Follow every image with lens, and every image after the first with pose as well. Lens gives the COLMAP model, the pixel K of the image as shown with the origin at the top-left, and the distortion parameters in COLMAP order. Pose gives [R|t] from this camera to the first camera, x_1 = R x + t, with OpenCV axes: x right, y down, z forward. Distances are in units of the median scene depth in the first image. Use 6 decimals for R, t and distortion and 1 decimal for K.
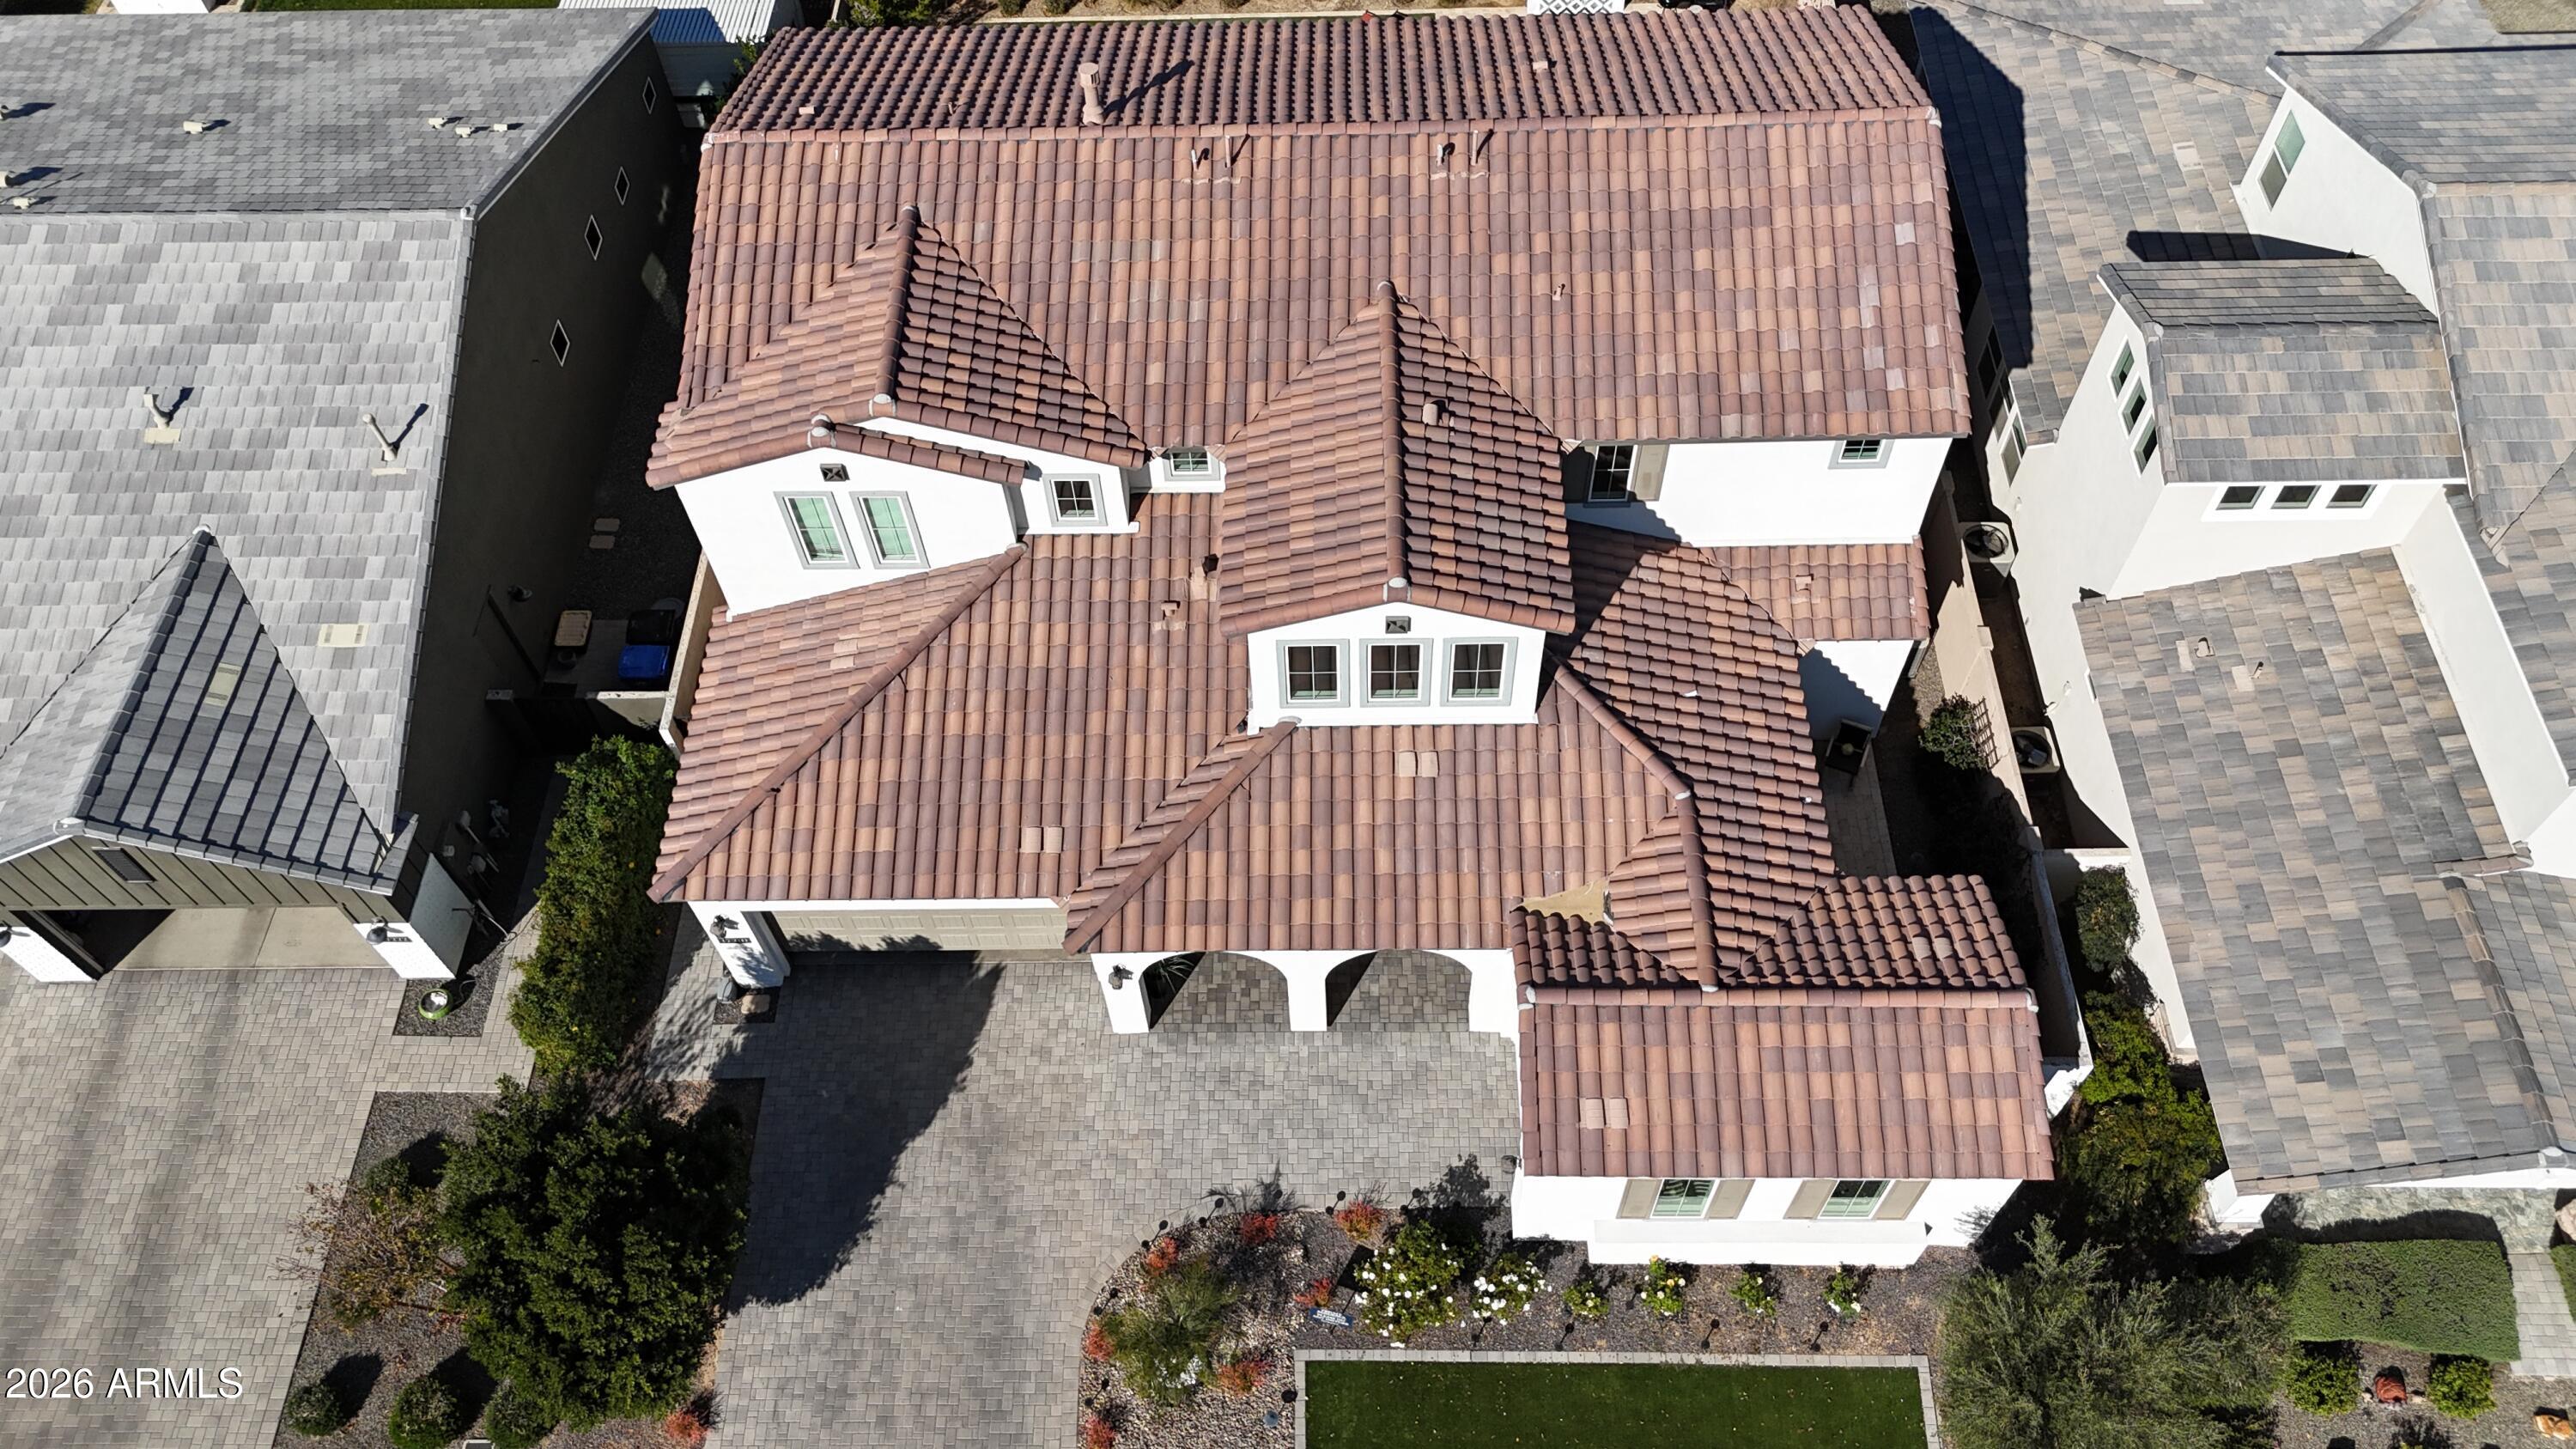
lens RADIAL K [[1902.5, 0, 1288.0], [0, 1902.5, 724.5], [0, 0, 1]] dist [0.090185, -0.112143]
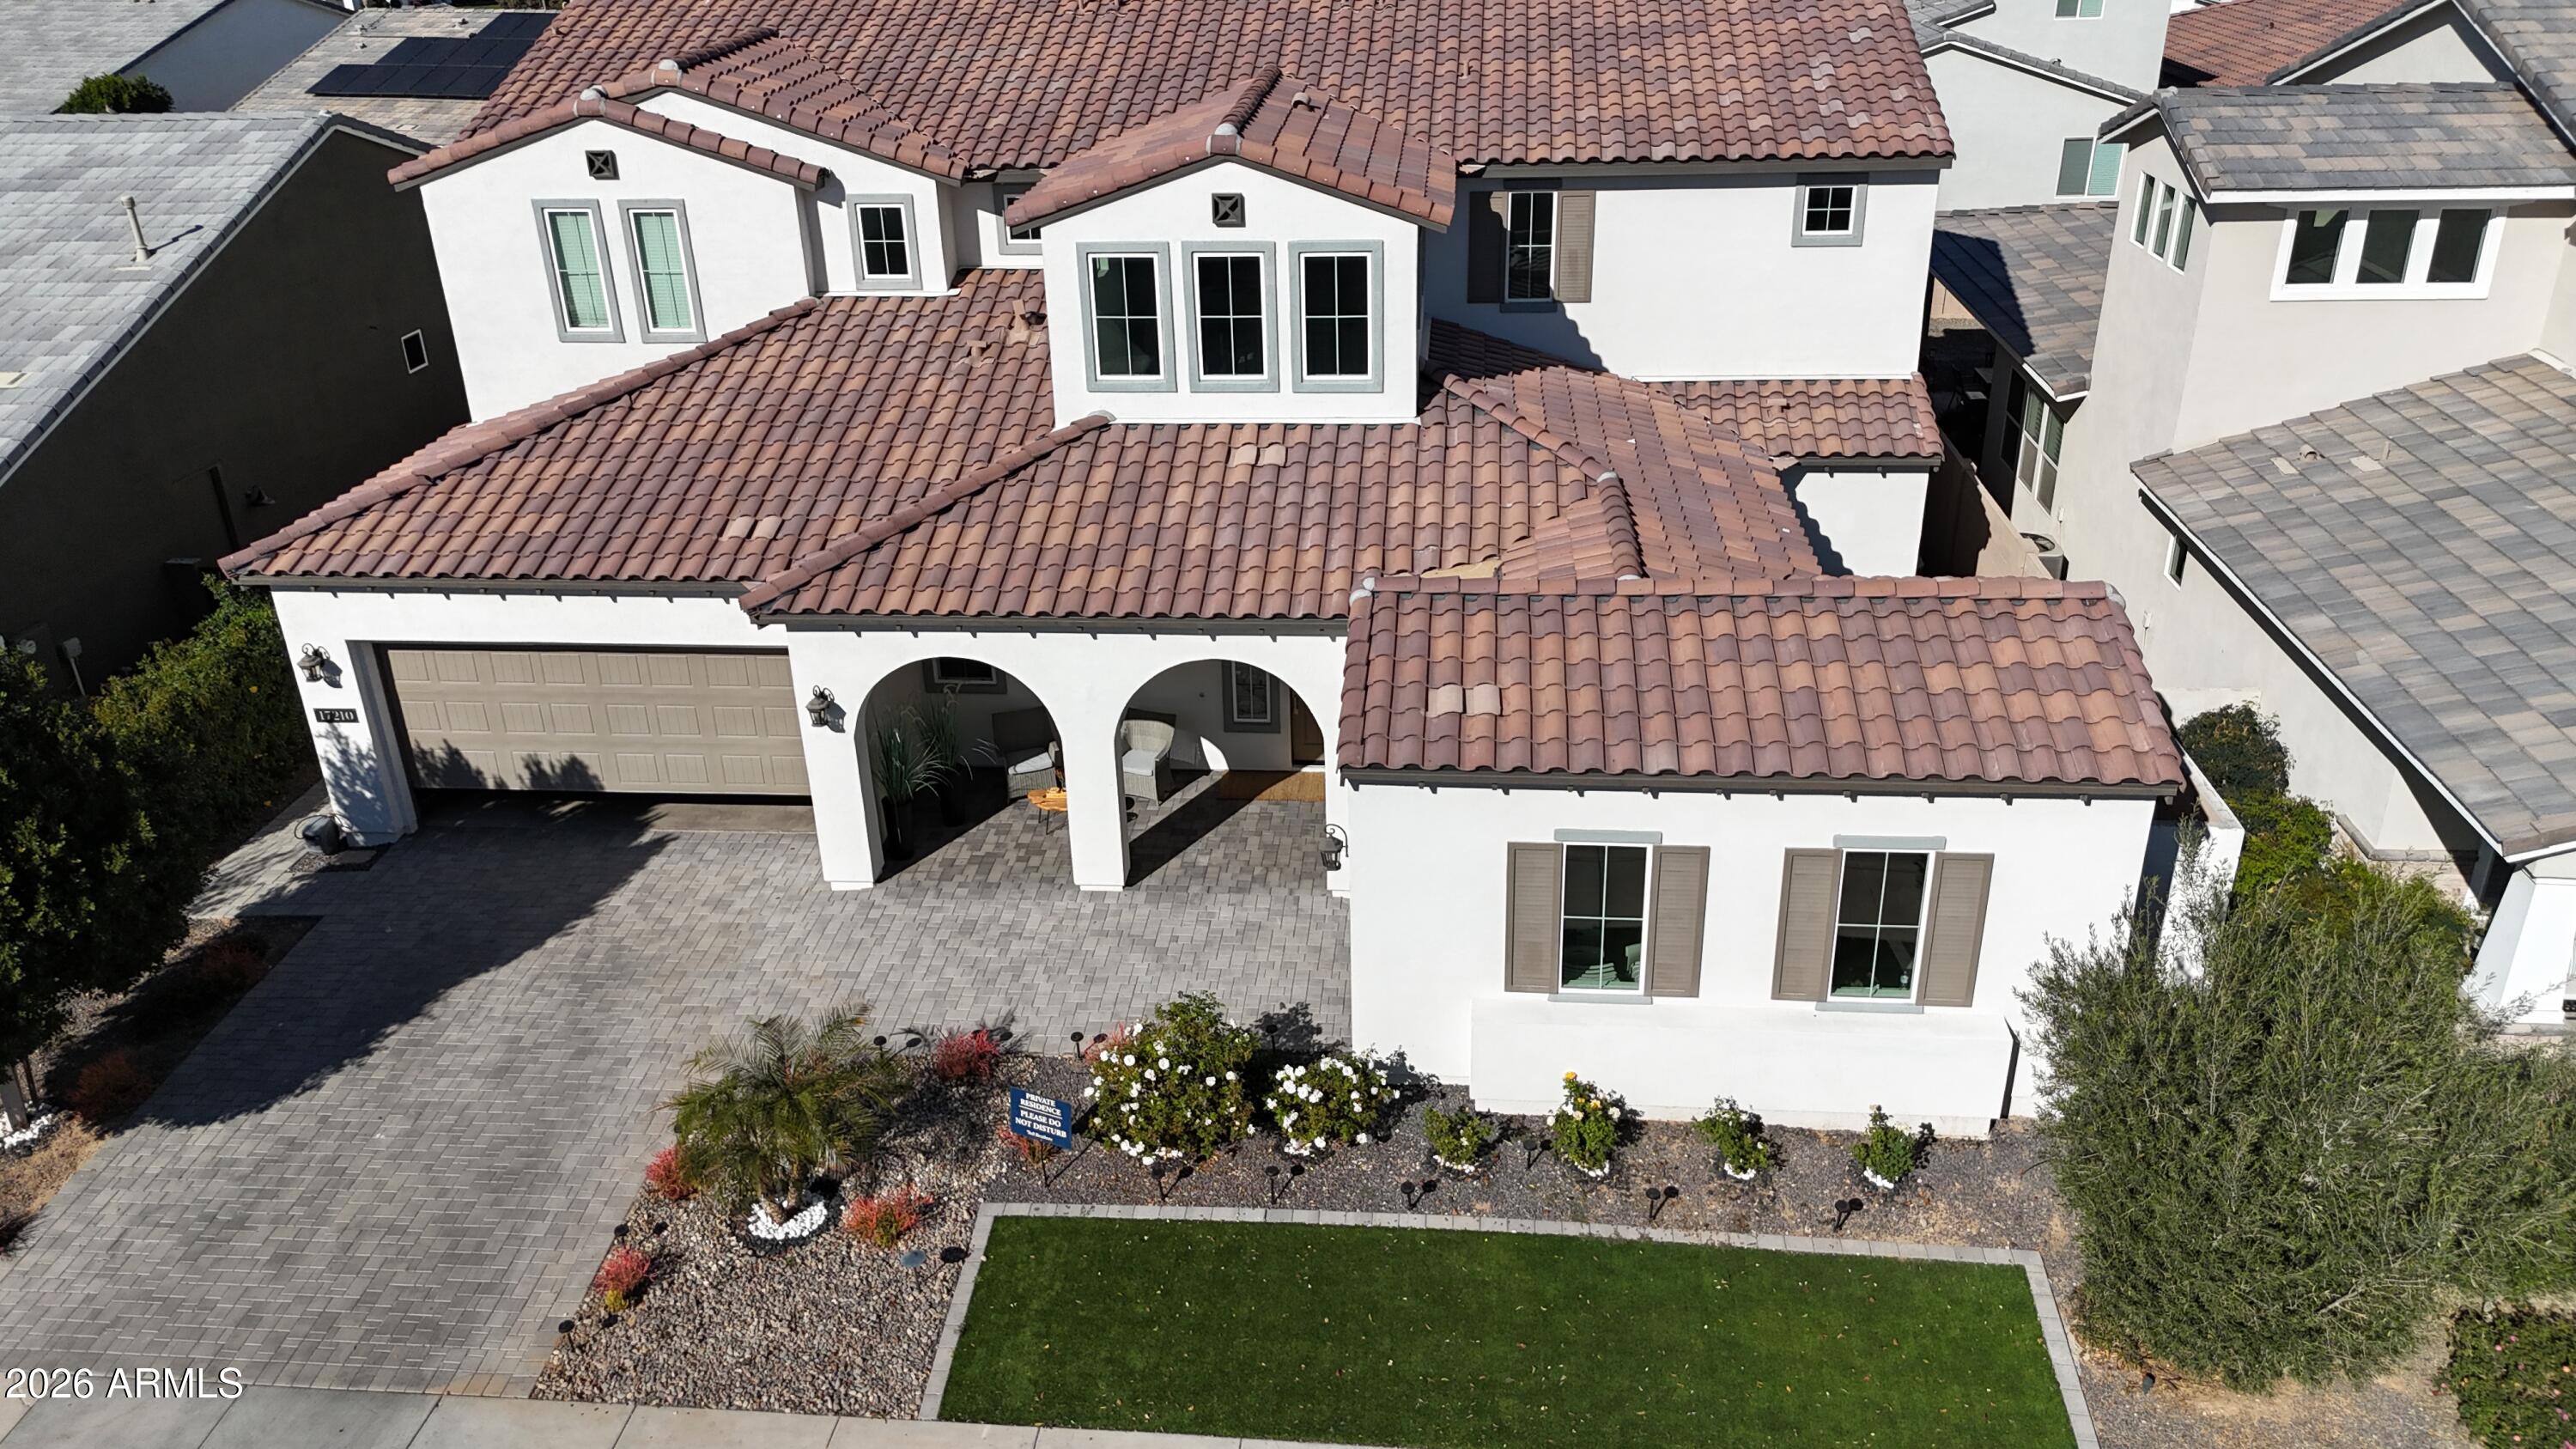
lens RADIAL K [[1902.5, 0, 1288.0], [0, 1902.5, 724.5], [0, 0, 1]] dist [0.090185, -0.112143]
pose [[0.996760, 0.039335, -0.070160, 0.137777], [-0.069377, 0.861811, -0.502463, 0.495471], [0.040701, 0.505702, 0.861747, 0.401585]]
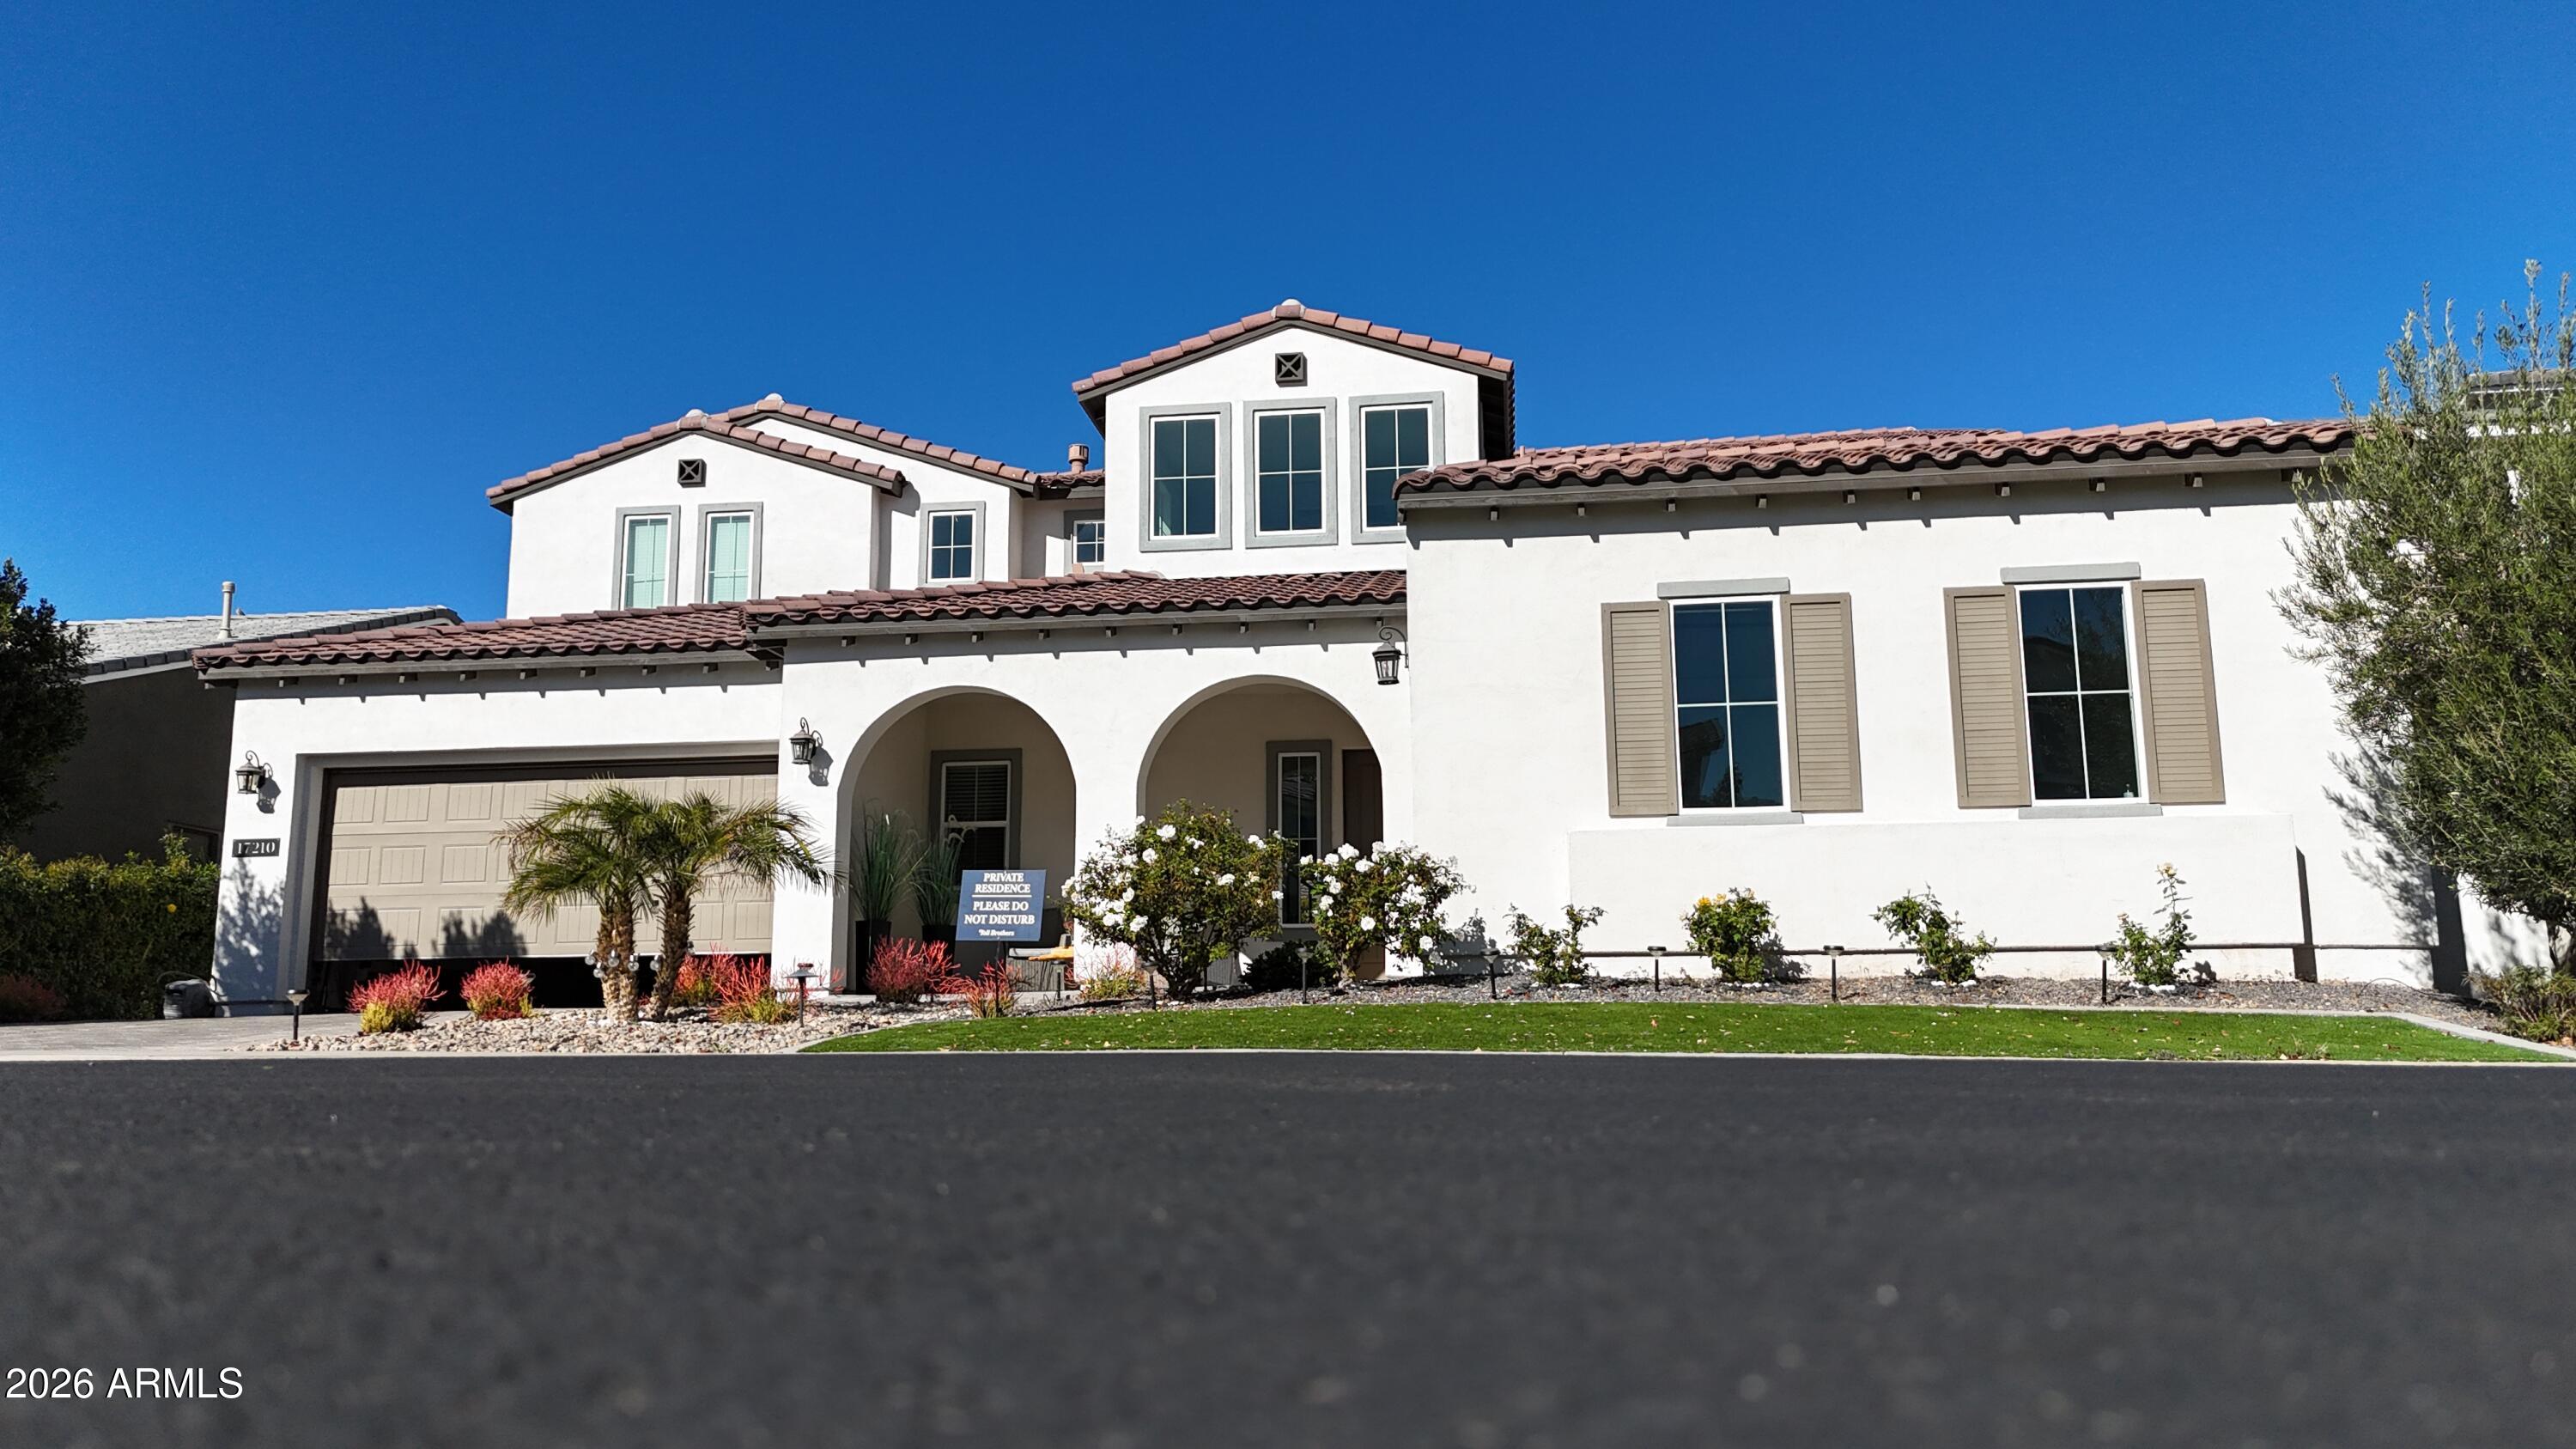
lens RADIAL K [[1902.5, 0, 1288.0], [0, 1902.5, 724.5], [0, 0, 1]] dist [0.090185, -0.112143]
pose [[0.992467, 0.002564, -0.122487, 0.146215], [-0.112878, 0.407785, -0.906074, 0.691976], [0.047625, 0.913074, 0.405003, 0.763022]]
